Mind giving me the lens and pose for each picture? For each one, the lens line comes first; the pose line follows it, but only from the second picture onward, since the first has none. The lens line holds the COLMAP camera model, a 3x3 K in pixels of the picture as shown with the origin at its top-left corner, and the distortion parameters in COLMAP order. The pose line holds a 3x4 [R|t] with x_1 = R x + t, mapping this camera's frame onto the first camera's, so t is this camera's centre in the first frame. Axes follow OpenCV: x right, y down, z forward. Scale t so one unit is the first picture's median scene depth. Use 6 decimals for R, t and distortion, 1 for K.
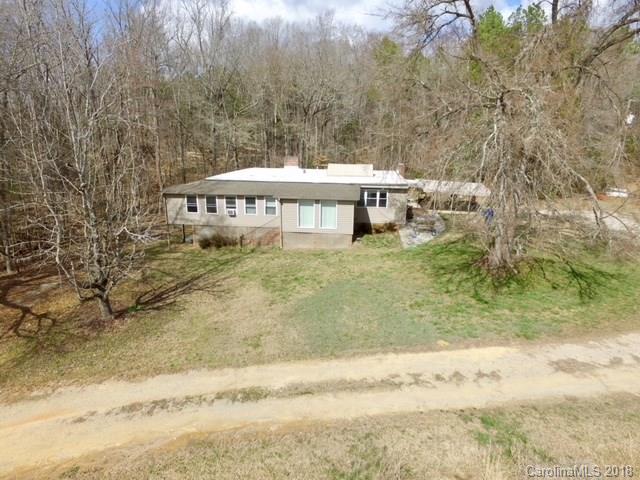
lens RADIAL K [[375.6, 0, 320.0], [0, 375.6, 240.0], [0, 0, 1]] dist [-0.001864, -0.000352]
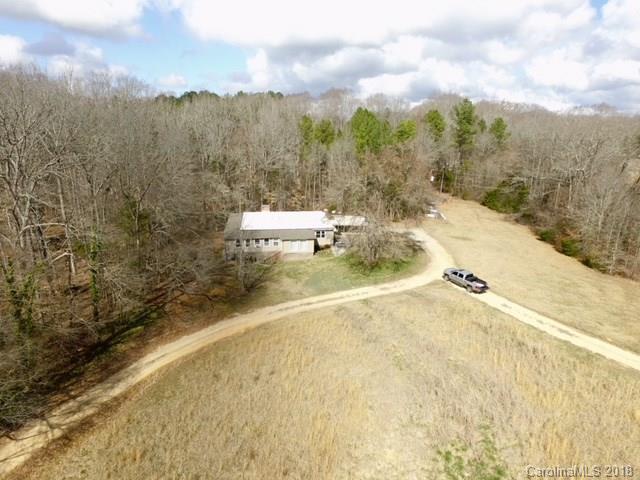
lens RADIAL K [[375.6, 0, 320.0], [0, 375.6, 240.0], [0, 0, 1]] dist [-0.001864, -0.000352]
pose [[0.965229, -0.073068, 0.250988, -0.449347], [0.063971, 0.996971, 0.044223, -0.188182], [-0.253459, -0.026629, 0.966980, -1.257385]]
